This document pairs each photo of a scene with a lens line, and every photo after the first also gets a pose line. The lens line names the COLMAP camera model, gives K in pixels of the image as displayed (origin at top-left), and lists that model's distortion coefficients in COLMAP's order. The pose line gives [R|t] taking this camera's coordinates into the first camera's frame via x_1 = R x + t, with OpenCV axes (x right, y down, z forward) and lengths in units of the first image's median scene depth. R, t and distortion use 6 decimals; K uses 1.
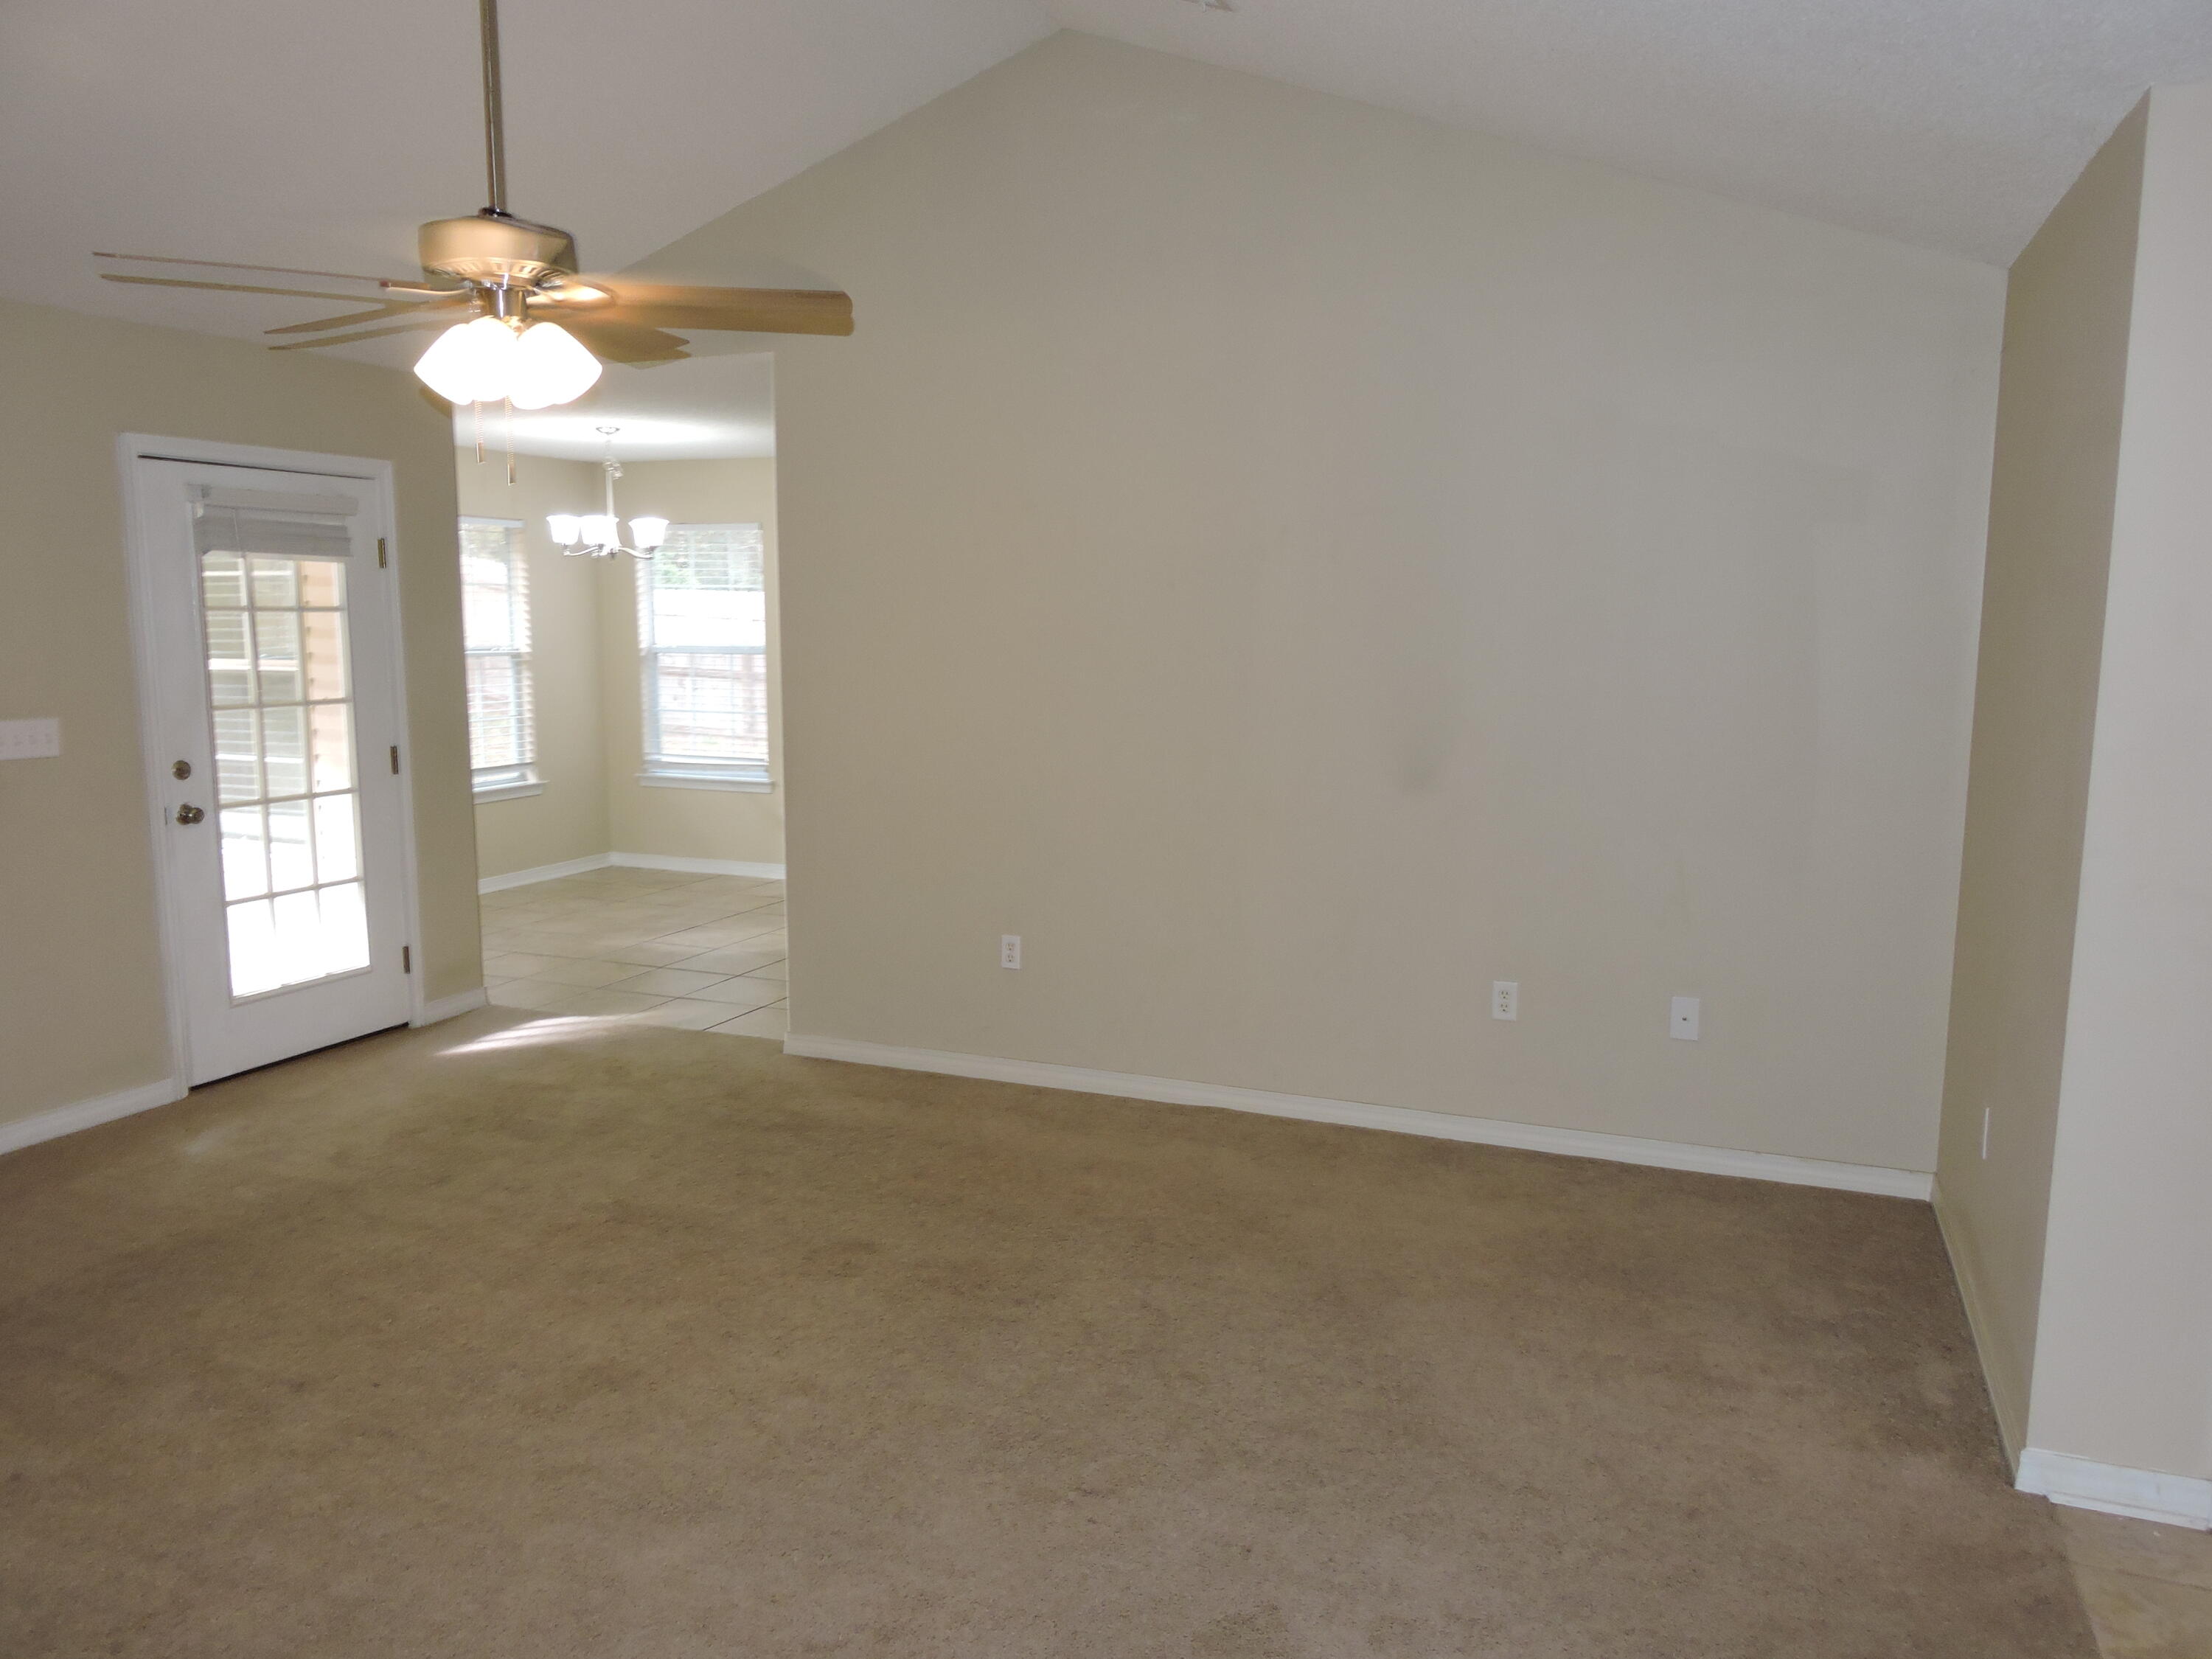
lens RADIAL K [[1601.2, 0, 1115.2], [0, 1601.2, 830.6], [0, 0, 1]] dist [-0.004773, 0.002023]
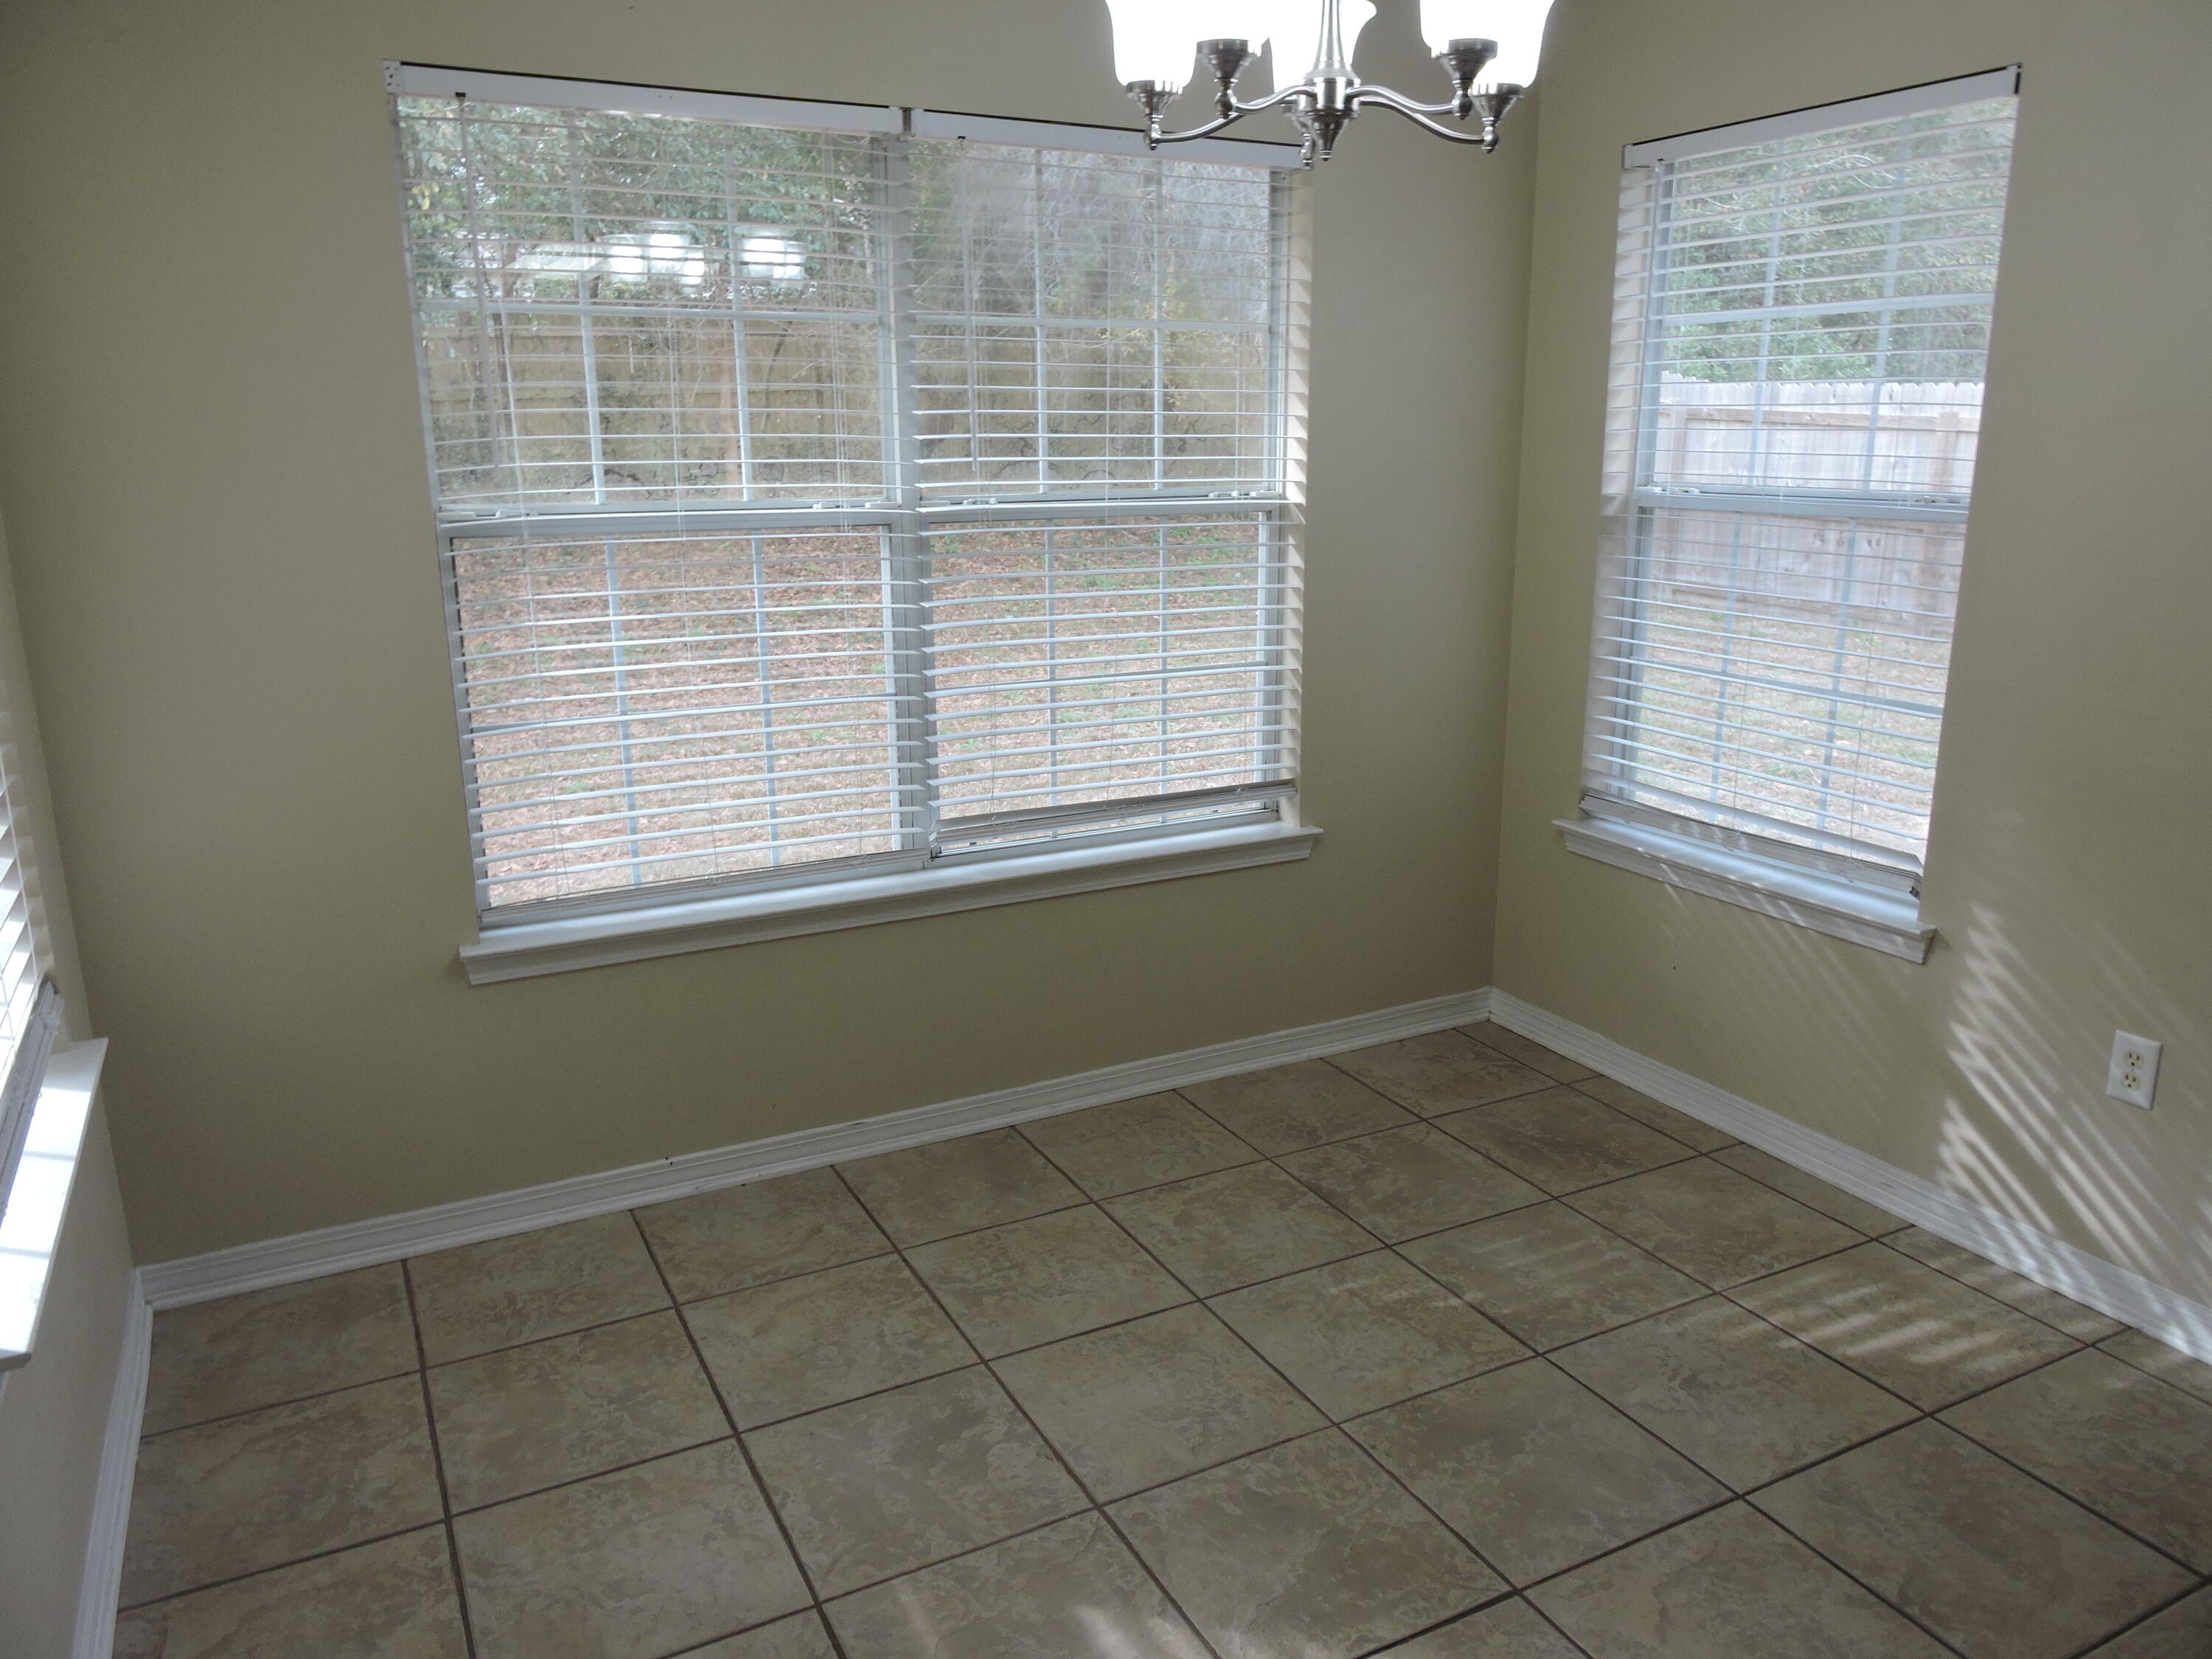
lens RADIAL K [[1601.2, 0, 1115.2], [0, 1601.2, 830.6], [0, 0, 1]] dist [-0.004773, 0.002023]
pose [[0.767151, 0.145016, -0.624860, -0.235678], [-0.078033, 0.987974, 0.133484, -0.131492], [0.636703, -0.053643, 0.769241, 1.074991]]
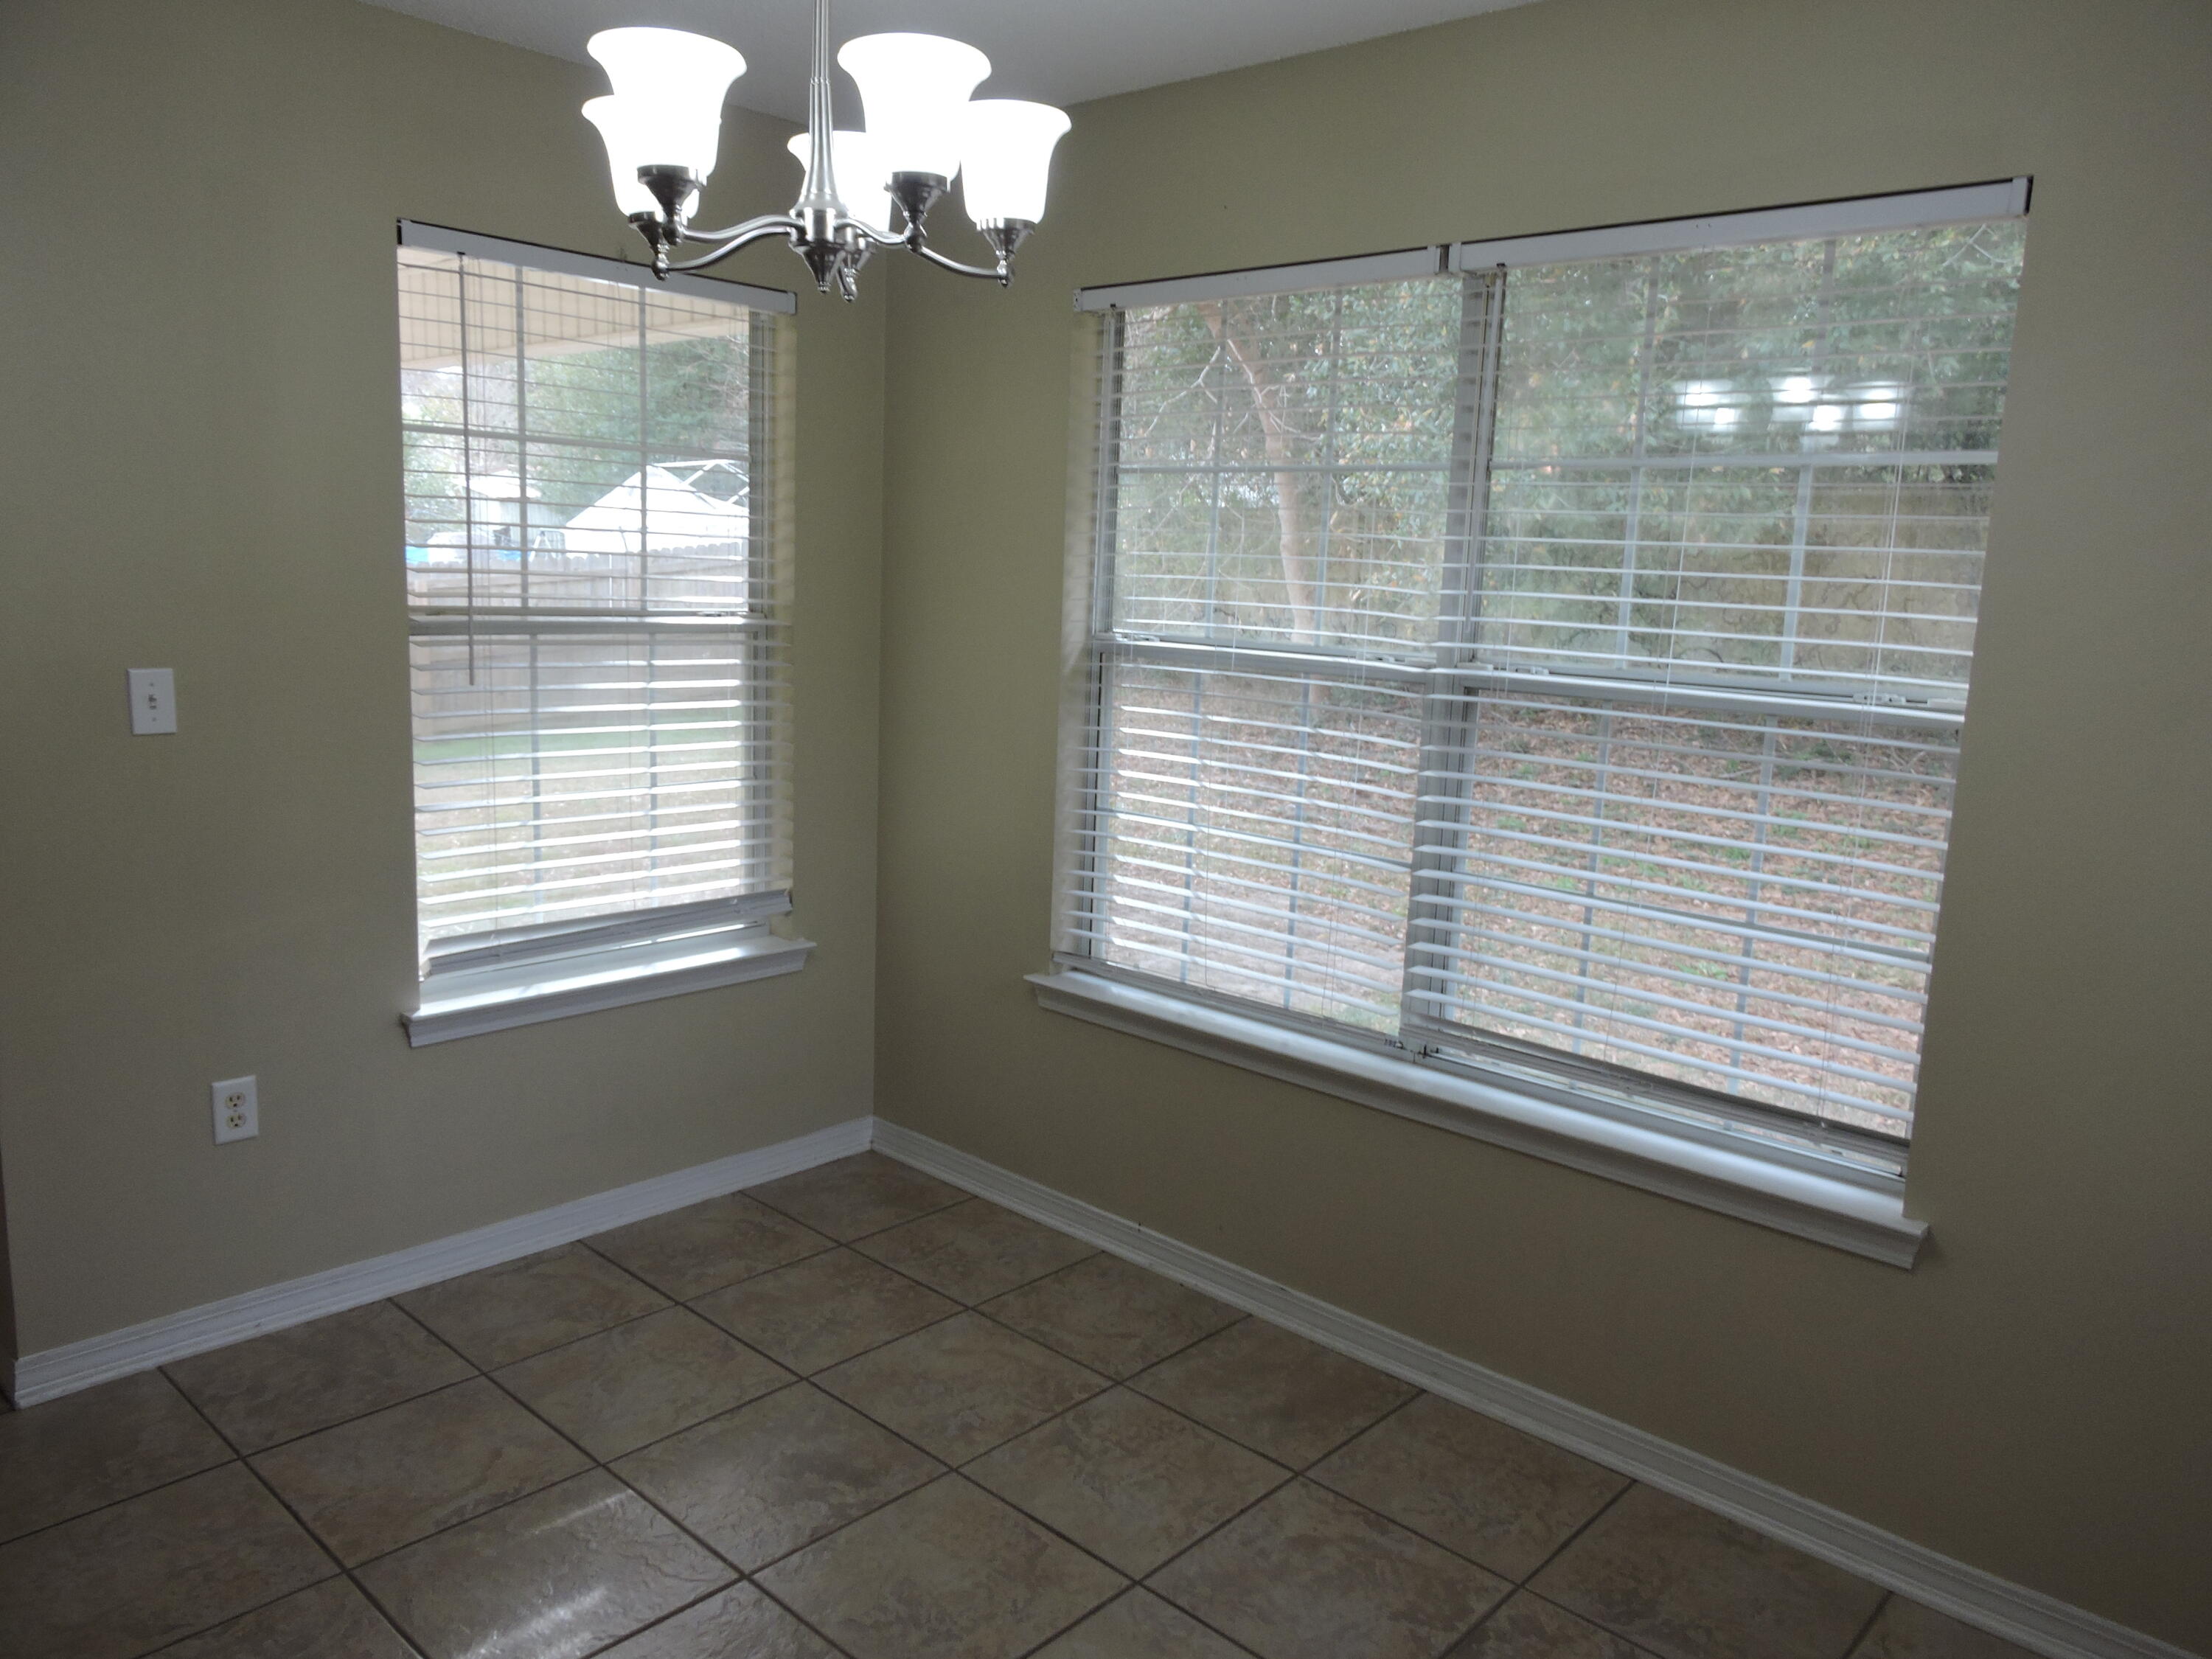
lens RADIAL K [[1601.2, 0, 1115.2], [0, 1601.2, 830.6], [0, 0, 1]] dist [-0.004773, 0.002023]
pose [[-0.352967, 0.130148, -0.926540, -0.138122], [-0.172377, 0.964281, 0.201117, -0.198002], [0.919620, 0.230702, -0.317925, 1.547995]]
